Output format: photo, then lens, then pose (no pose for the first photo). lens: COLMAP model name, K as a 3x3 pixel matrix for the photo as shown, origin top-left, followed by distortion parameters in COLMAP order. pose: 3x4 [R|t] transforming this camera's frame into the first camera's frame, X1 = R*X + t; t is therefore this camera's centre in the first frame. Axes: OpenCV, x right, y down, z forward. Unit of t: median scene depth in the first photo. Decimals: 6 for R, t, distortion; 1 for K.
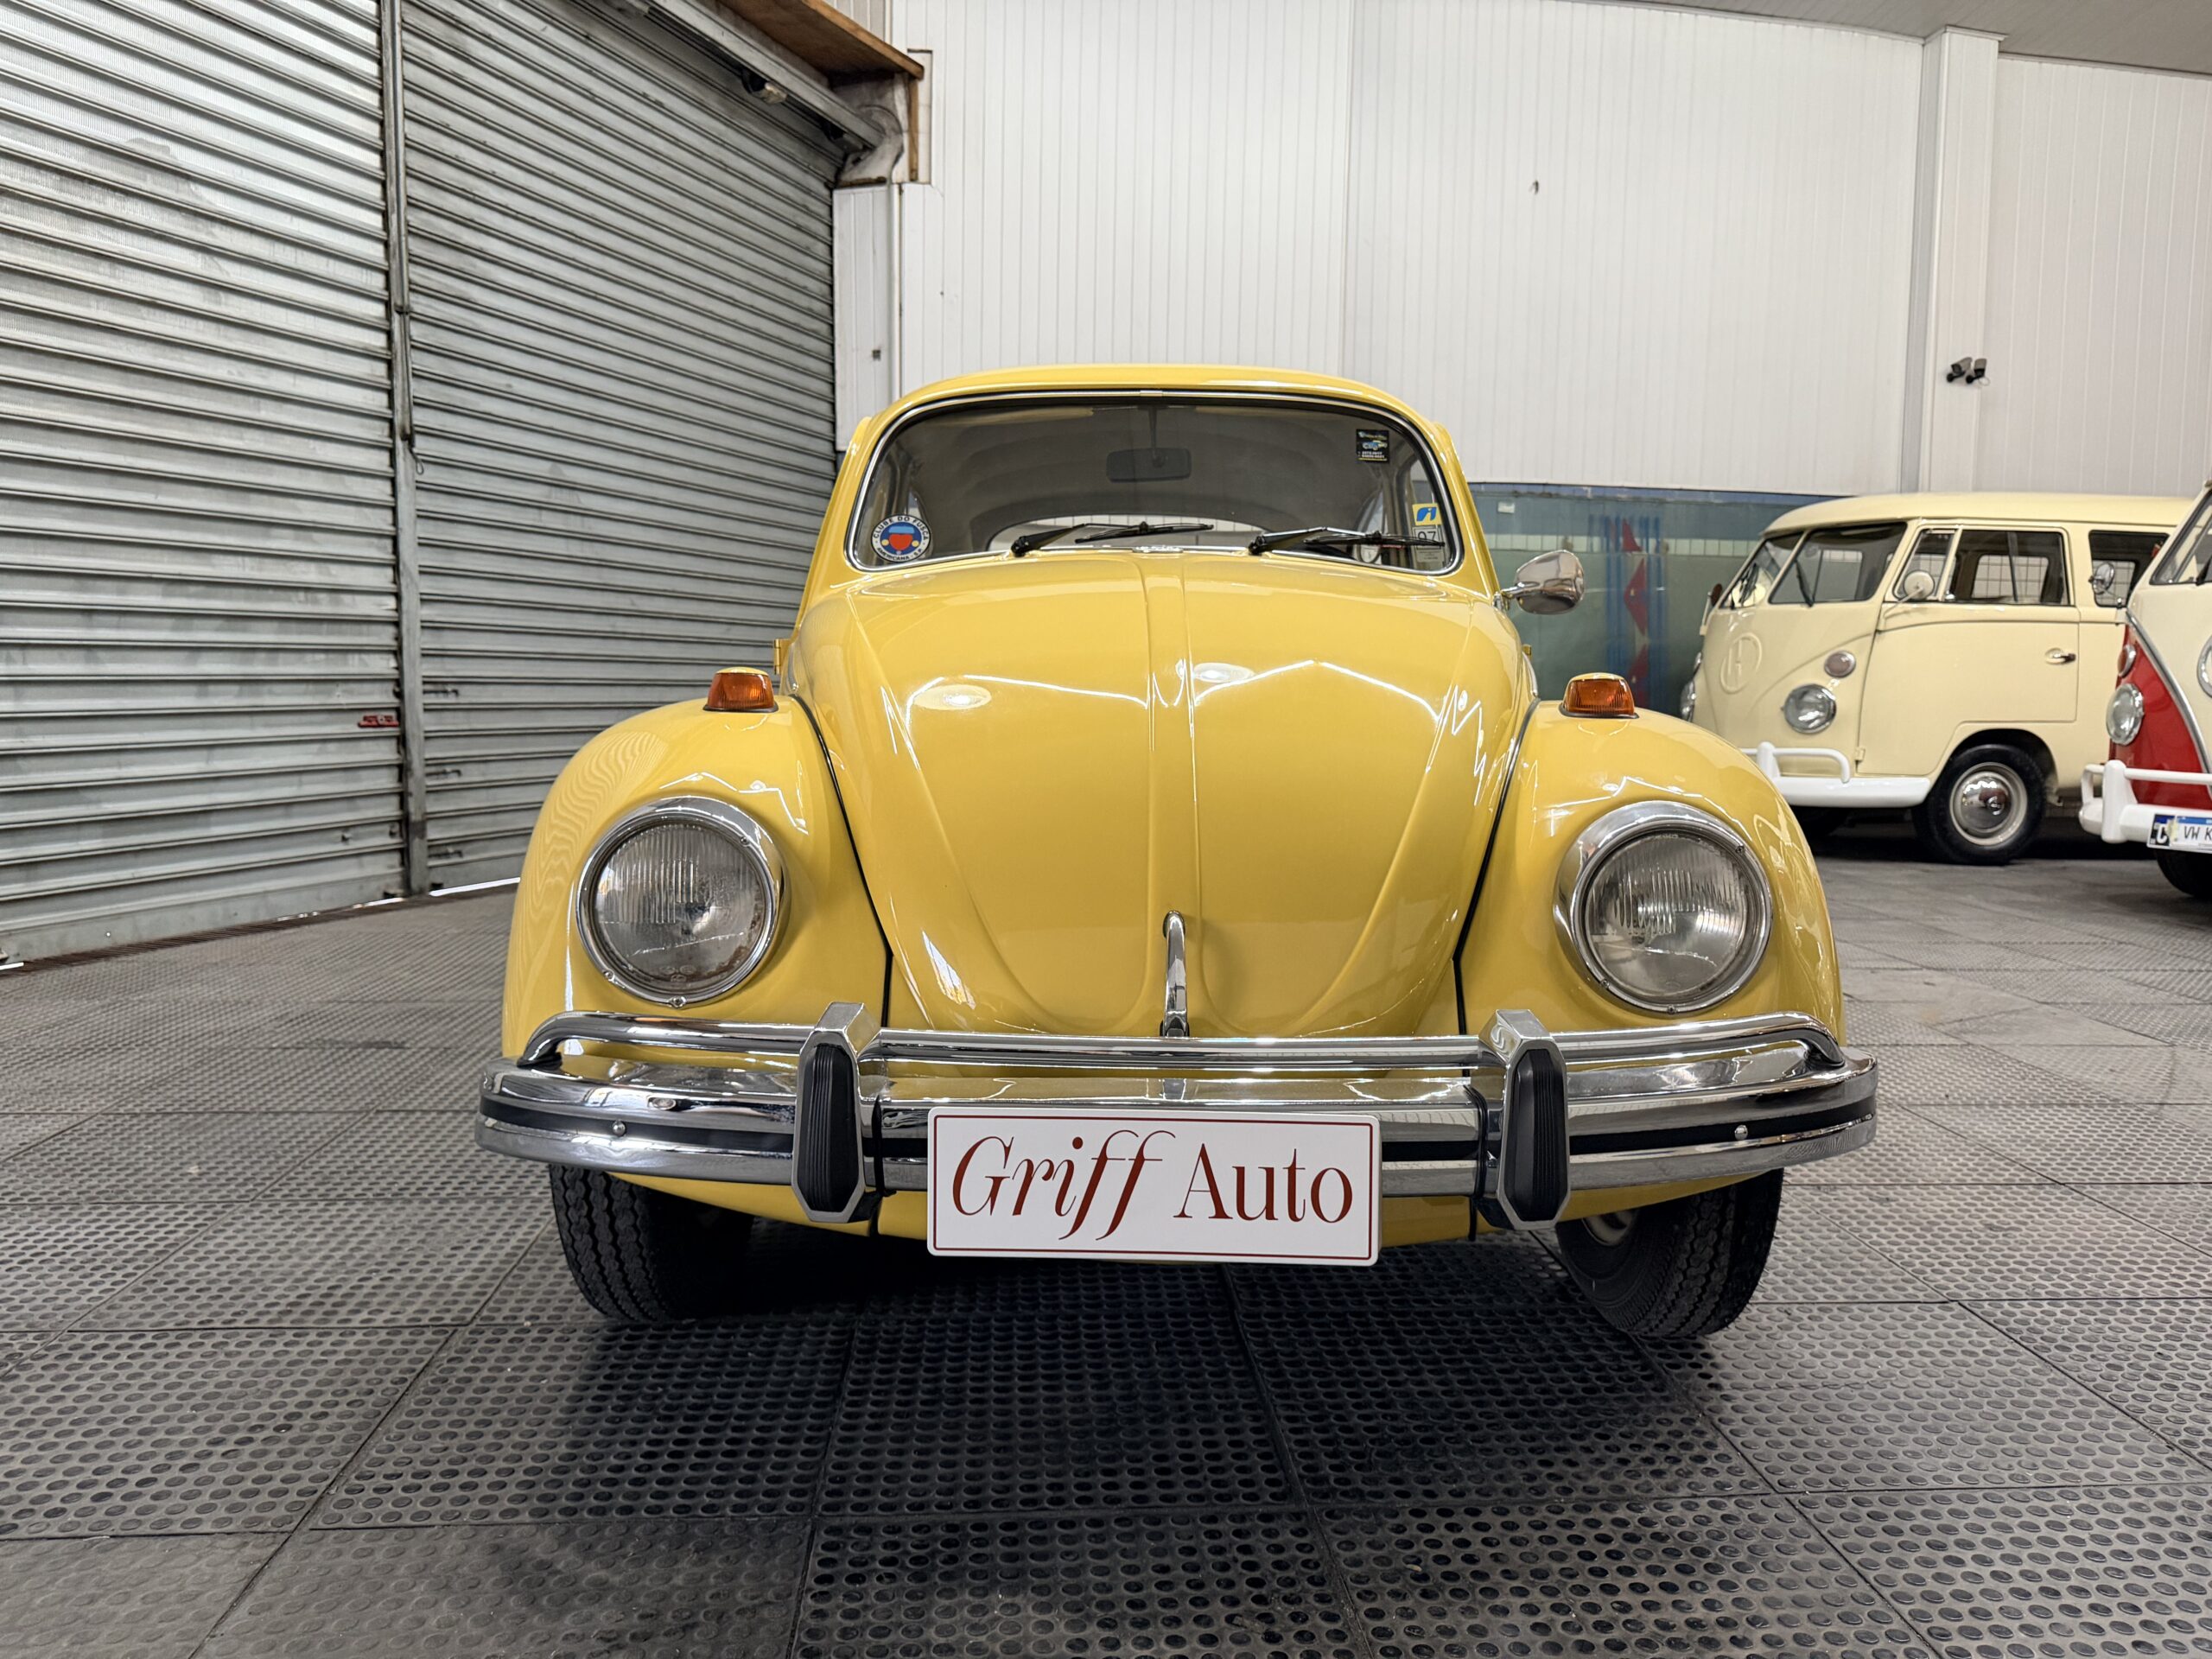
lens RADIAL K [[1626.7, 0, 1110.1], [0, 1626.7, 821.2], [0, 0, 1]] dist [-0.001646, 0.001741]
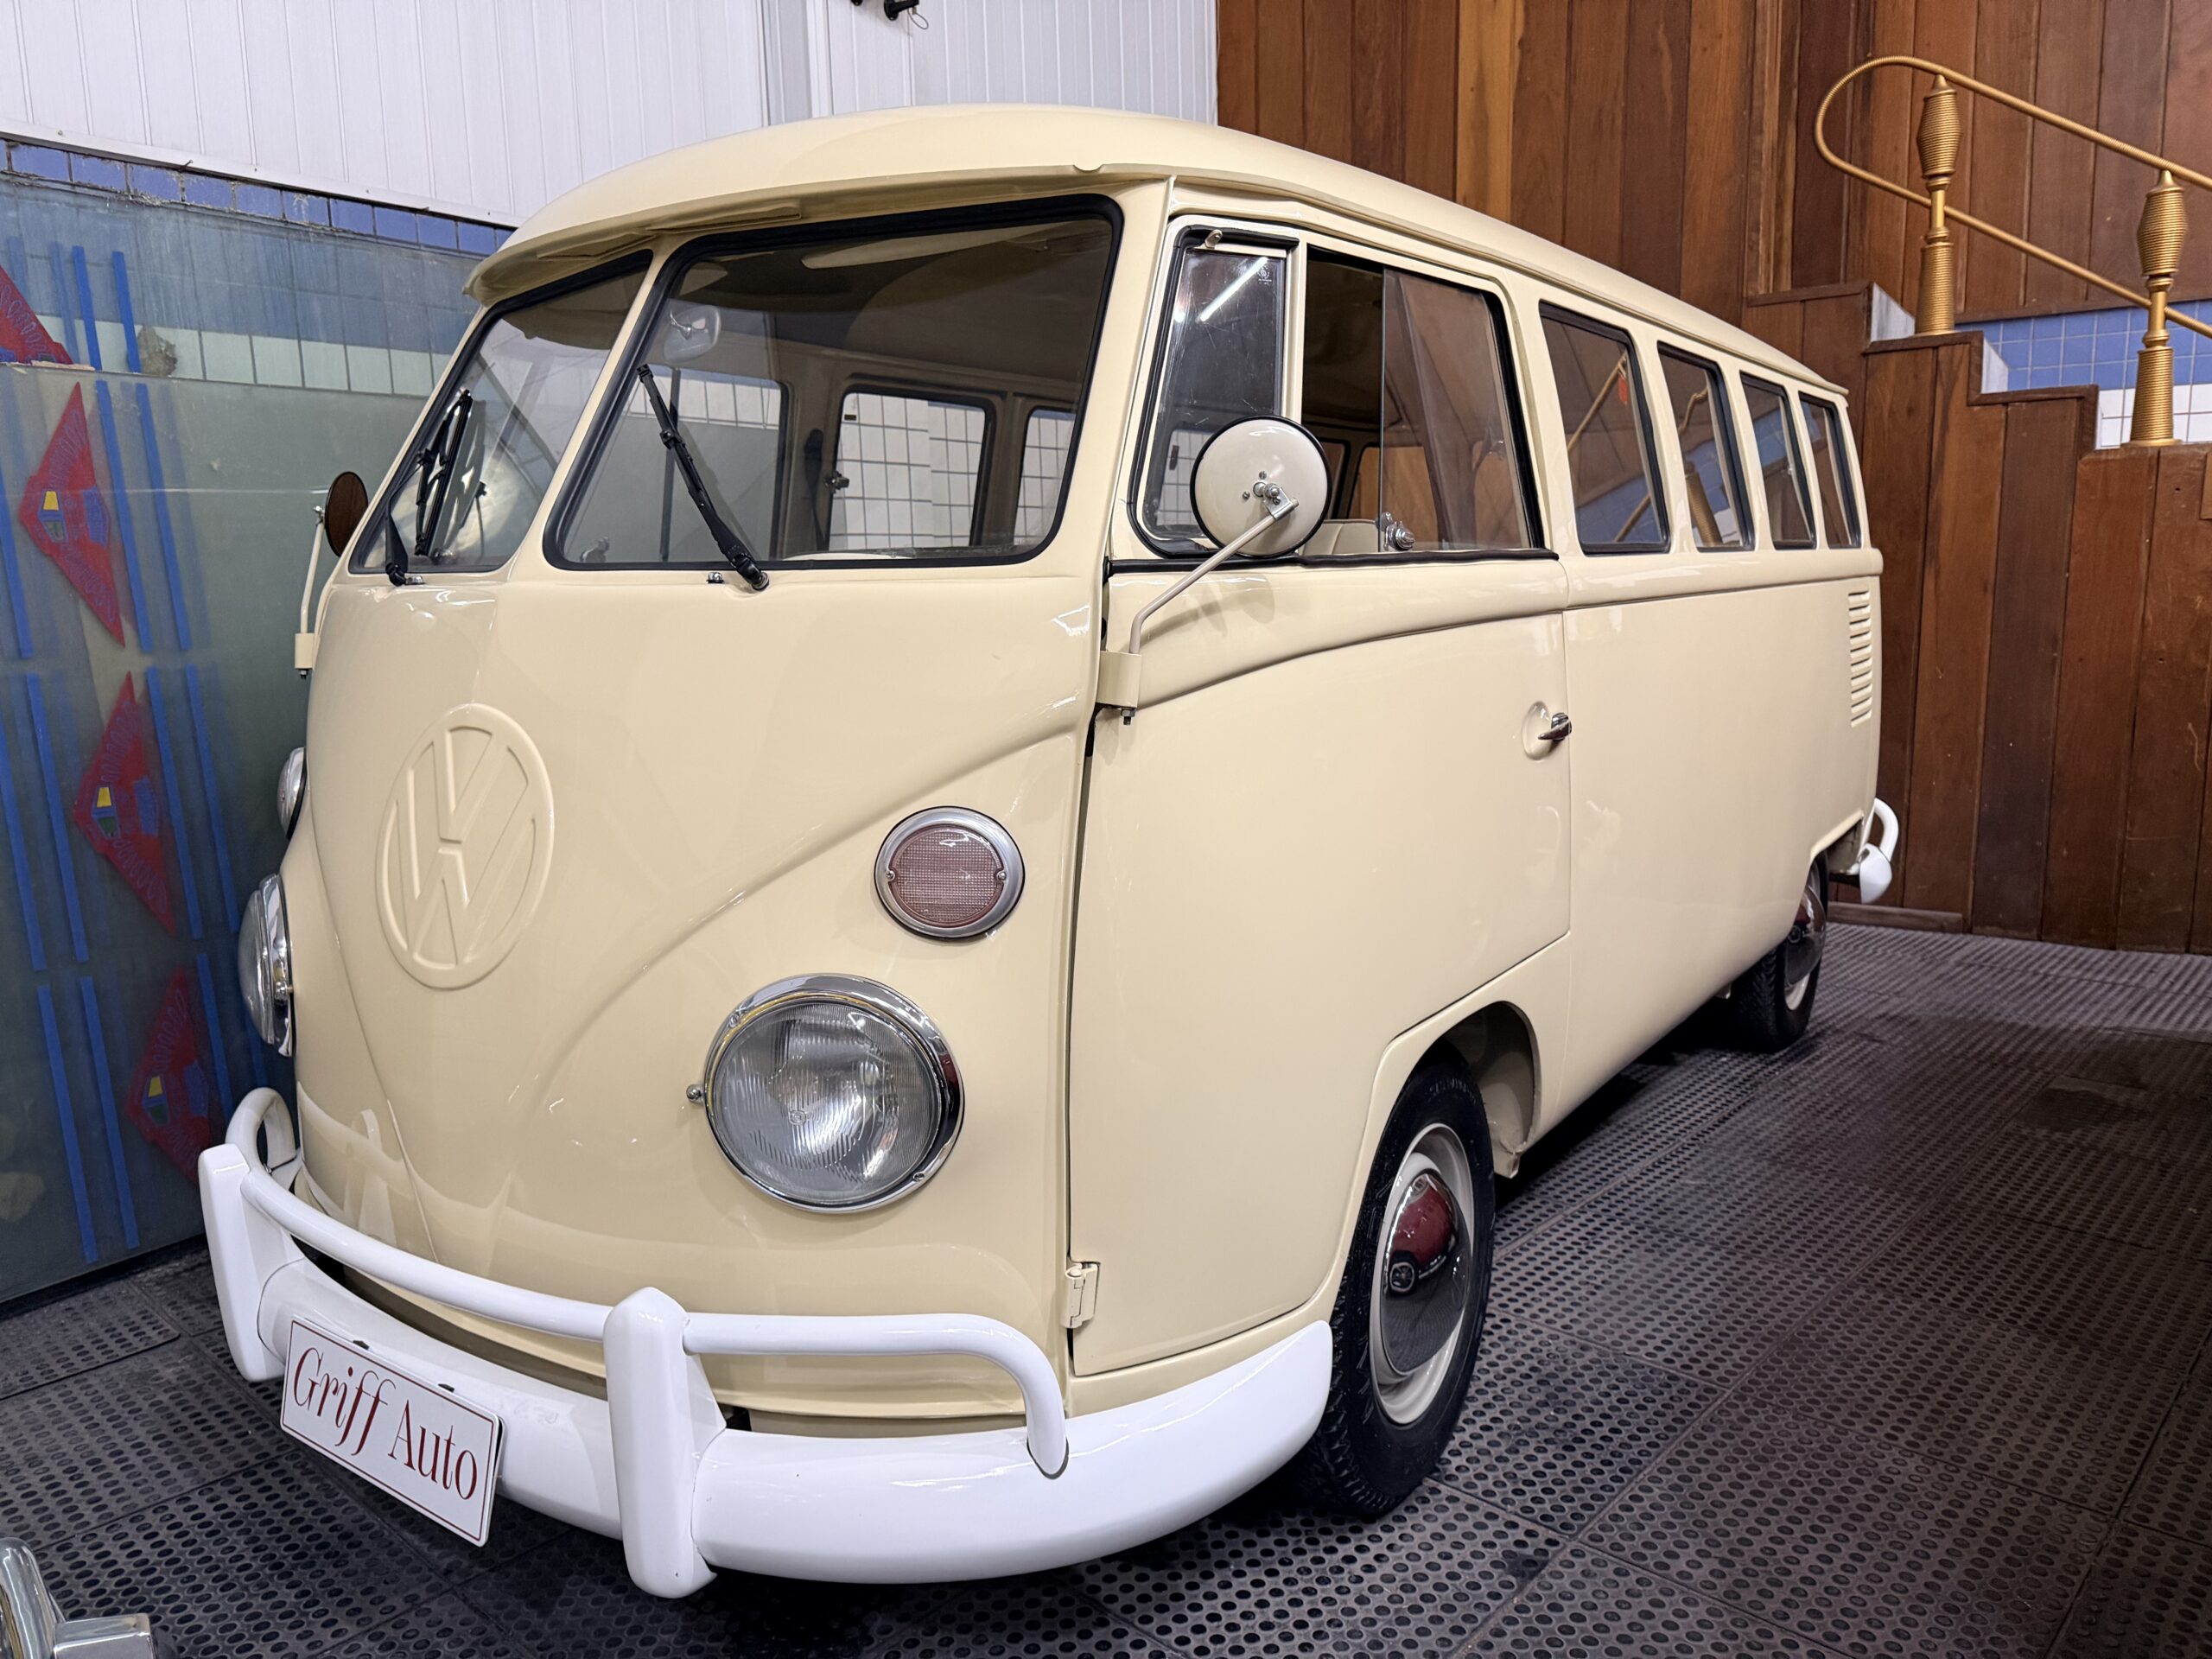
lens RADIAL K [[1626.7, 0, 1112.5], [0, 1626.7, 841.6], [0, 0, 1]] dist [-0.001646, 0.001741]
pose [[0.734291, -0.144258, 0.663330, 0.320480], [0.093657, 0.989343, 0.111482, -0.118660], [-0.672343, -0.019735, 0.739977, 0.812995]]
